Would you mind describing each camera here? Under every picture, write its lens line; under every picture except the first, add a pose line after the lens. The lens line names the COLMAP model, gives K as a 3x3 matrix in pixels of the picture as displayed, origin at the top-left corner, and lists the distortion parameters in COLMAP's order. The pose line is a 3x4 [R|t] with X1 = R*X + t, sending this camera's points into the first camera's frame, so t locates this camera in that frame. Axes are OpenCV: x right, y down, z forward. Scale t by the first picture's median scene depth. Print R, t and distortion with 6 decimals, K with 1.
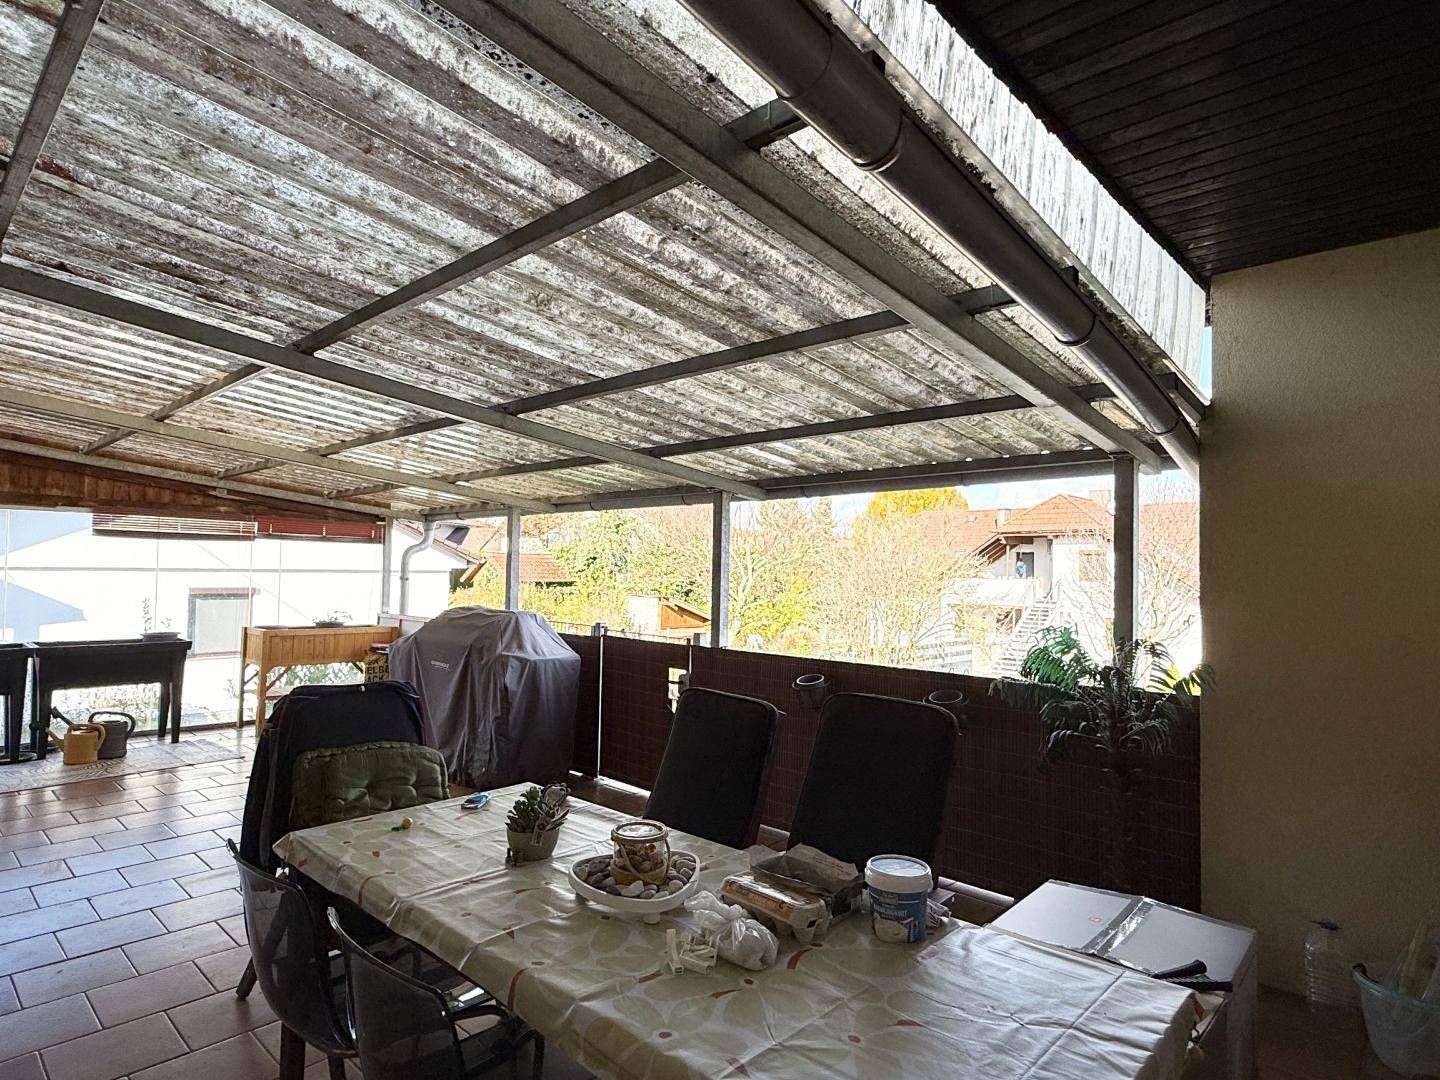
lens RADIAL K [[813.2, 0, 721.2], [0, 813.2, 538.2], [0, 0, 1]] dist [-0.000101, 0.000677]
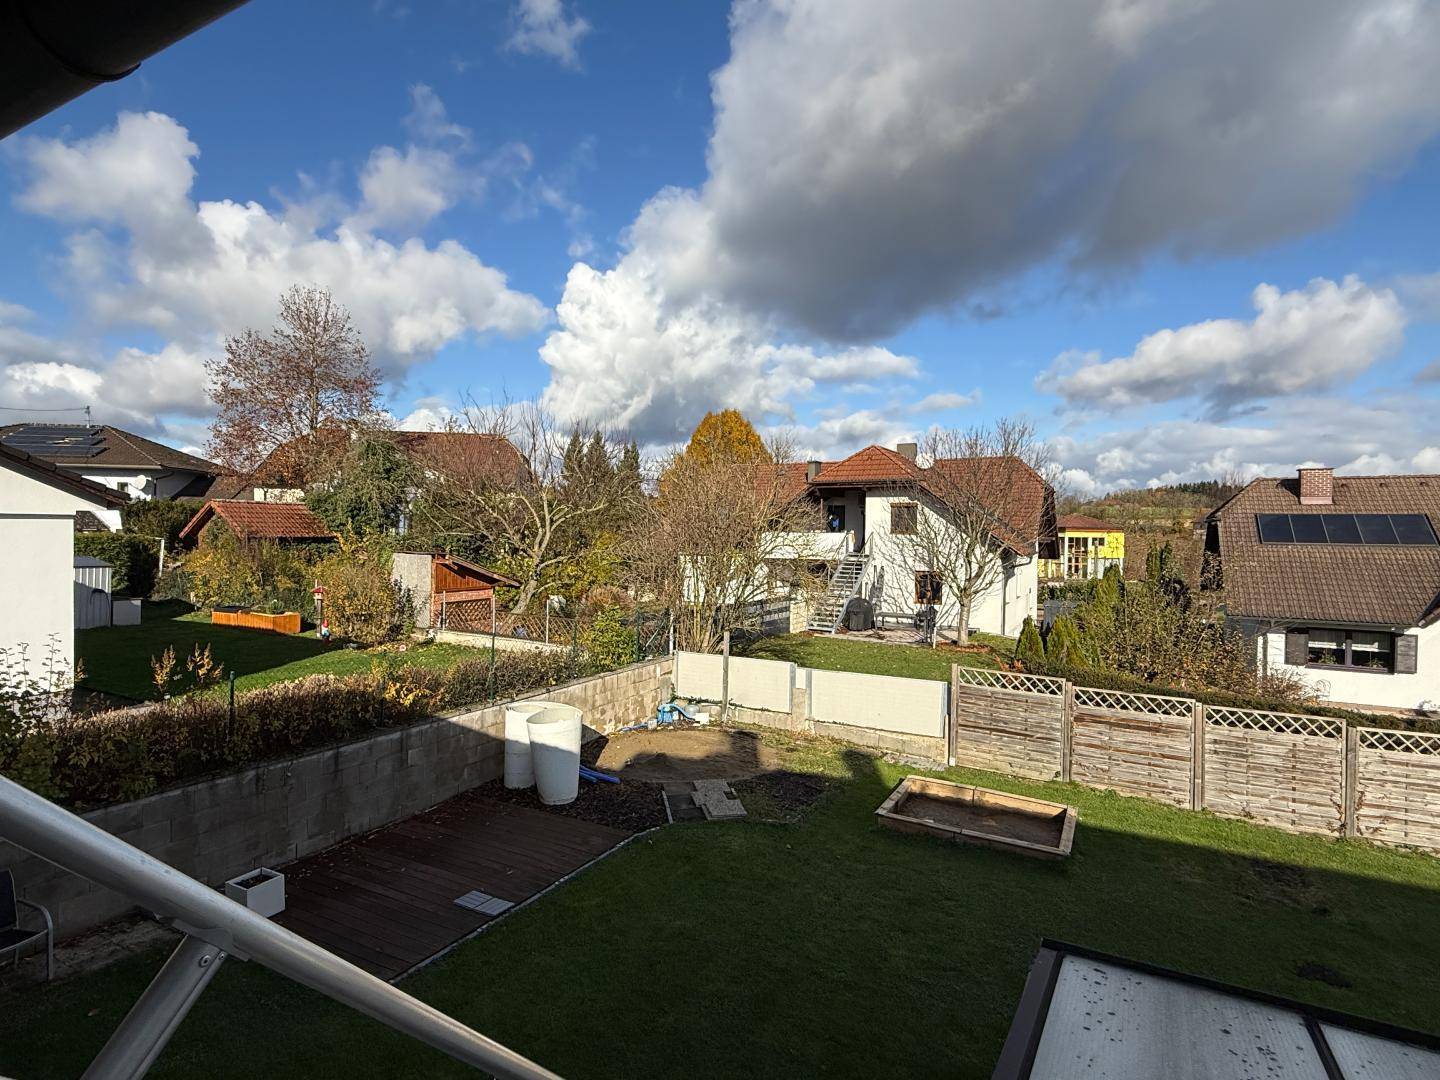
lens RADIAL K [[778.3, 0, 724.4], [0, 778.3, 542.8], [0, 0, 1]] dist [0.001532, 0.000699]
pose [[0.969079, -0.006126, 0.246674, 0.011415], [-0.007473, 0.998505, 0.054156, 0.013850], [-0.246637, -0.054325, 0.967584, 0.136635]]
